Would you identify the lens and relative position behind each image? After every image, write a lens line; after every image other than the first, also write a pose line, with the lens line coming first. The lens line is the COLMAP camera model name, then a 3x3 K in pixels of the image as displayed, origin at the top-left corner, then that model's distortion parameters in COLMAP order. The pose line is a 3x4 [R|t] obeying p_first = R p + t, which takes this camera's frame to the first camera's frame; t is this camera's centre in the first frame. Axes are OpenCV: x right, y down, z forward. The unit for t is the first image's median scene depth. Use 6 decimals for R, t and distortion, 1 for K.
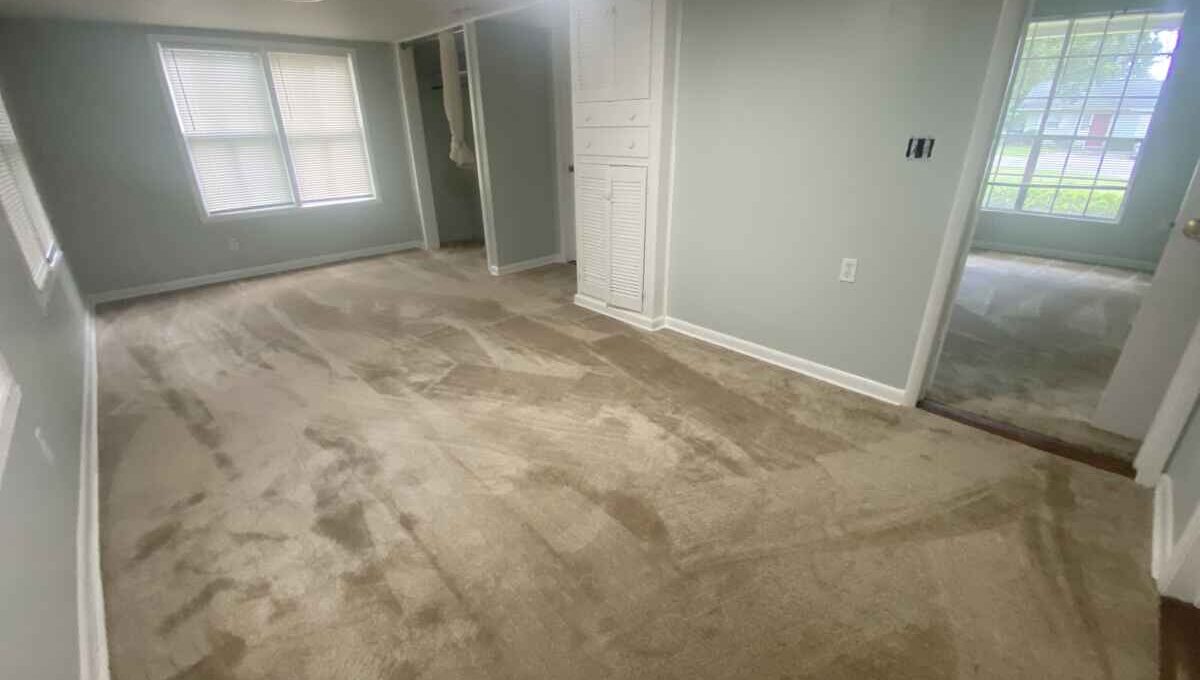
lens RADIAL K [[483.6, 0, 602.9], [0, 483.6, 334.8], [0, 0, 1]] dist [0.007752, -0.014017]
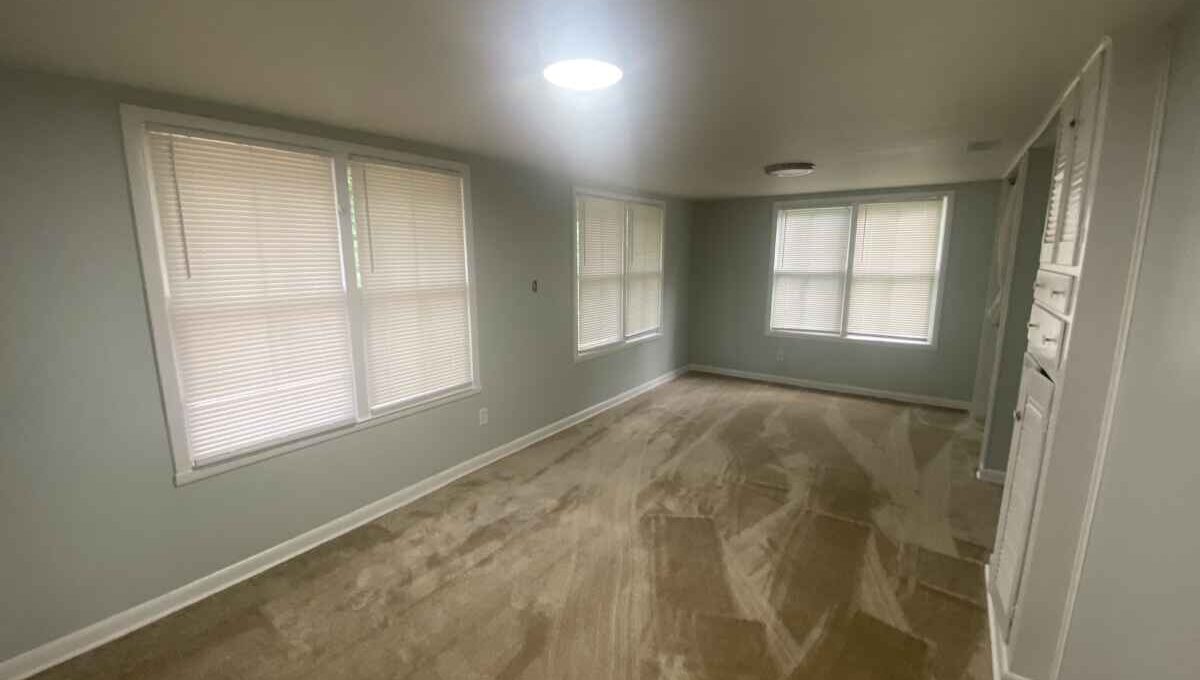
lens RADIAL K [[482.2, 0, 602.5], [0, 482.2, 338.2], [0, 0, 1]] dist [0.012606, -0.016474]
pose [[0.184829, 0.177394, -0.966628, 0.499320], [-0.387892, 0.916889, 0.094097, -0.261336], [0.902983, 0.357555, 0.238278, 0.450888]]
